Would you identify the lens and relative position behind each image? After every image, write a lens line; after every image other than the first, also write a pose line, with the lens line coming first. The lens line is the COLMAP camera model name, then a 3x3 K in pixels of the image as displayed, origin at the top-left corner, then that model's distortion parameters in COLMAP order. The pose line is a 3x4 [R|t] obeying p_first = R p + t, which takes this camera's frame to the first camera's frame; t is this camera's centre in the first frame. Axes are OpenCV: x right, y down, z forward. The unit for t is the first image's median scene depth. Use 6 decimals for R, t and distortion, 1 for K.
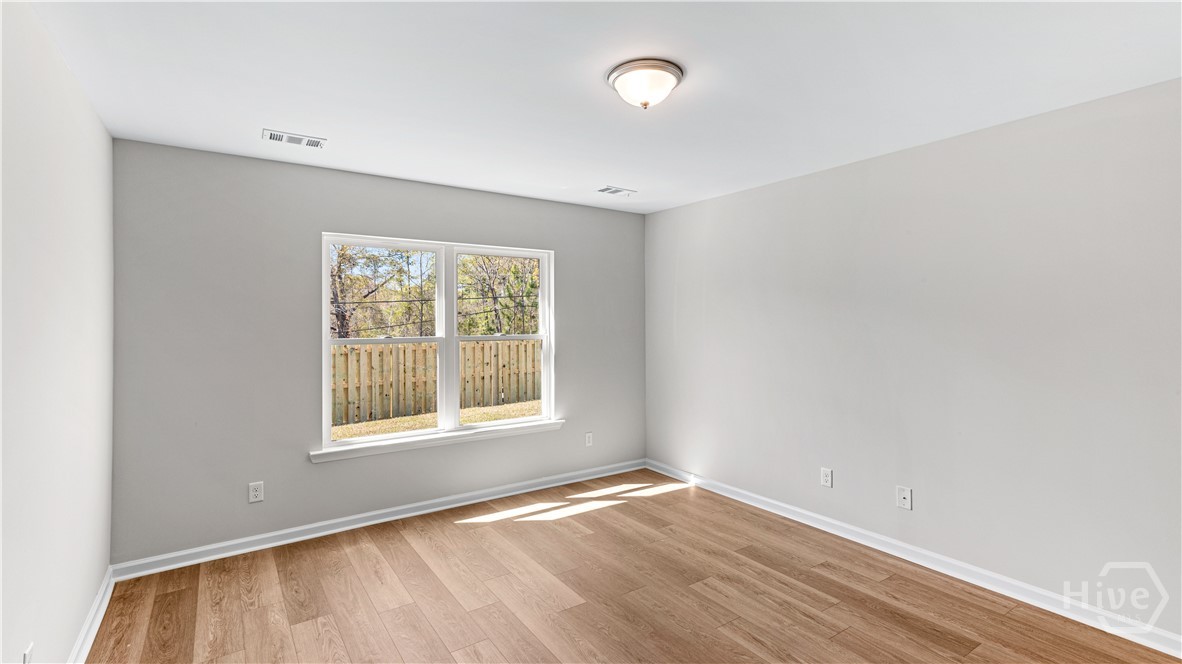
lens RADIAL K [[540.4, 0, 591.5], [0, 540.4, 323.8], [0, 0, 1]] dist [0.028927, 0.001786]
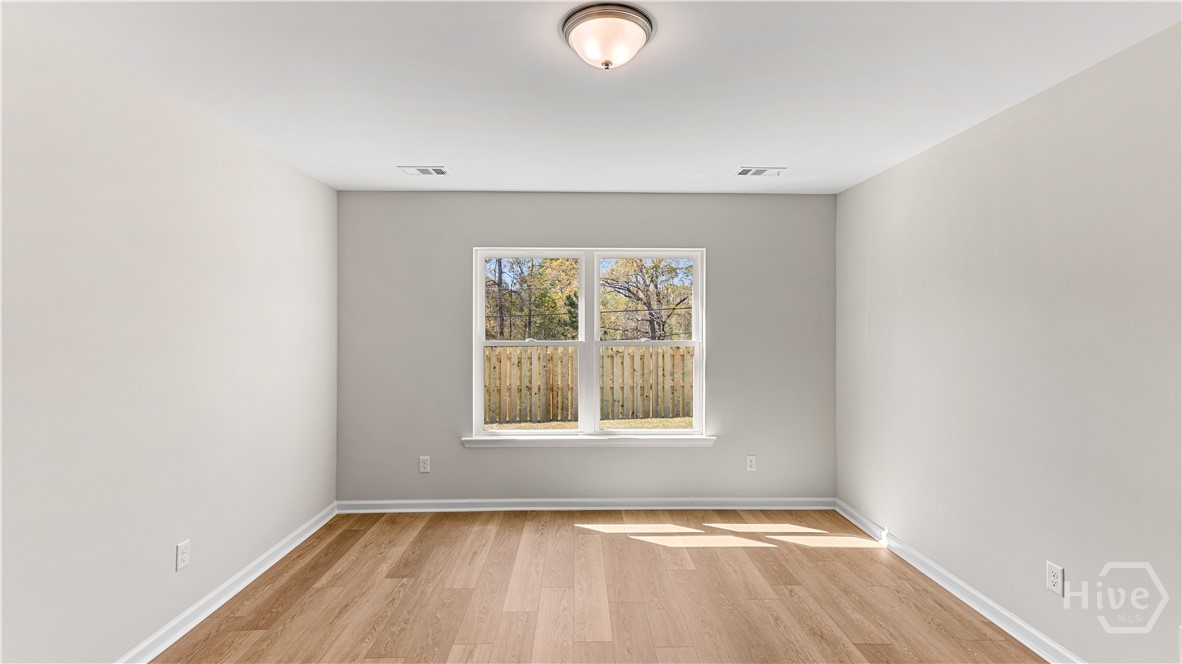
lens RADIAL K [[540.4, 0, 591.5], [0, 540.4, 331.2], [0, 0, 1]] dist [0.028927, 0.001786]
pose [[0.836798, 0.010219, -0.547417, 0.311983], [-0.008905, 0.999948, 0.005055, 0.000233], [0.547439, 0.000645, 0.836845, 0.164869]]
